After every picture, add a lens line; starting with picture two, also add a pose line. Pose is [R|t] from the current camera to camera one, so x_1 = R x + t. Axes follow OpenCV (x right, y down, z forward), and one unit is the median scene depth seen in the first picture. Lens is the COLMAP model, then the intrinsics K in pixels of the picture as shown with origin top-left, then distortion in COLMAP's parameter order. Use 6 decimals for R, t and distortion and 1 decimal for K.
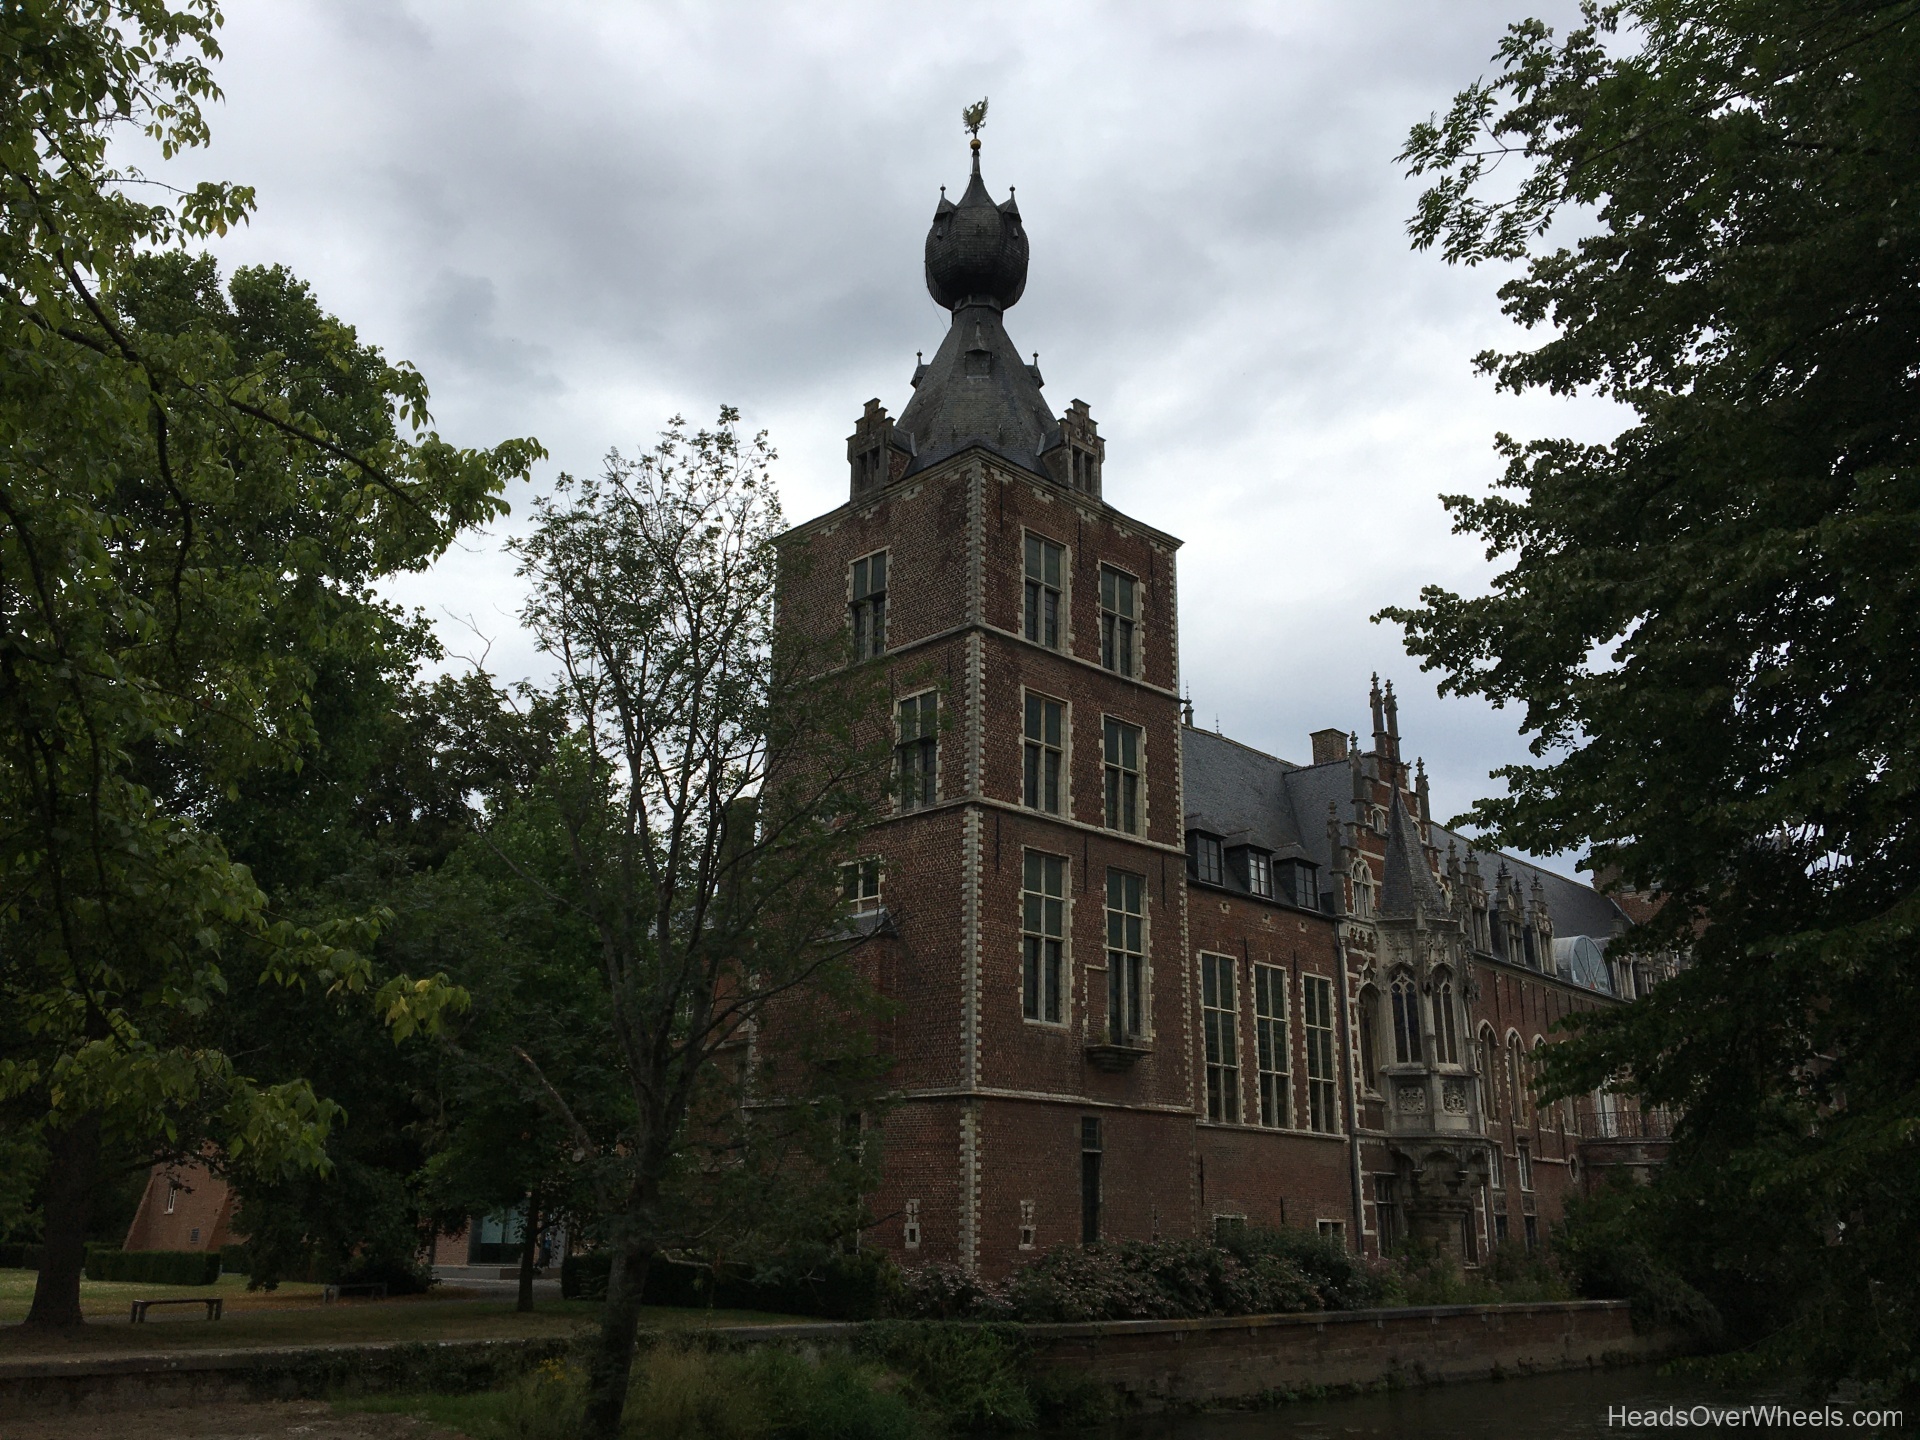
lens RADIAL K [[1632.6, 0, 895.8], [0, 1632.6, 703.6], [0, 0, 1]] dist [0.089381, -0.127165]
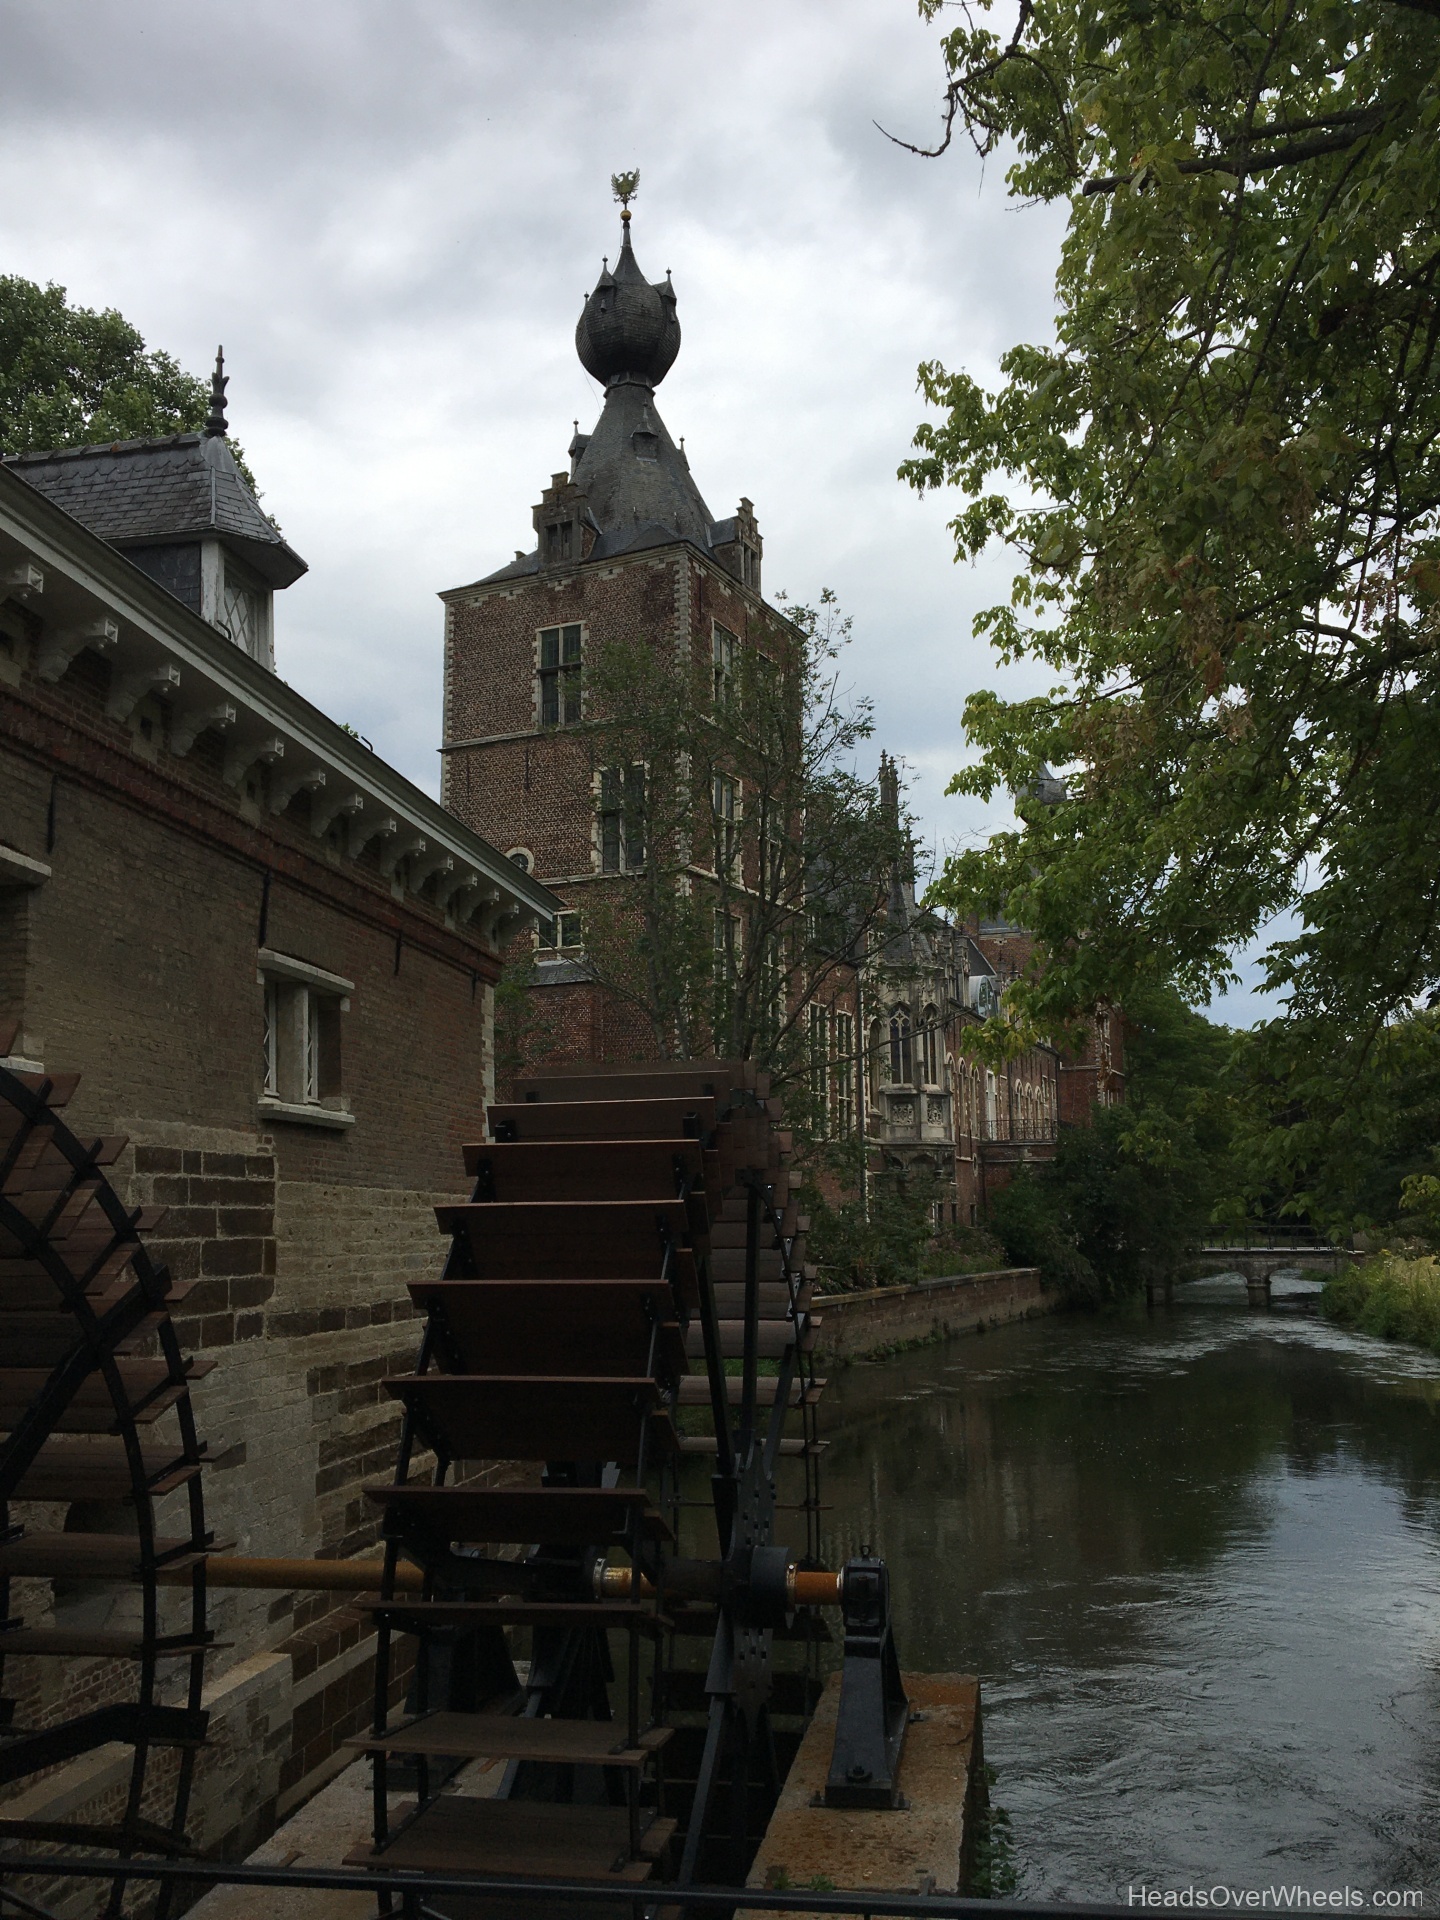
lens RADIAL K [[1632.6, 0, 730.3], [0, 1632.6, 949.9], [0, 0, 1]] dist [0.089381, -0.127165]
pose [[0.941670, 0.032812, 0.334934, -0.232056], [-0.081428, 0.987879, 0.132156, -0.028592], [-0.326538, -0.151720, 0.932928, -0.060000]]
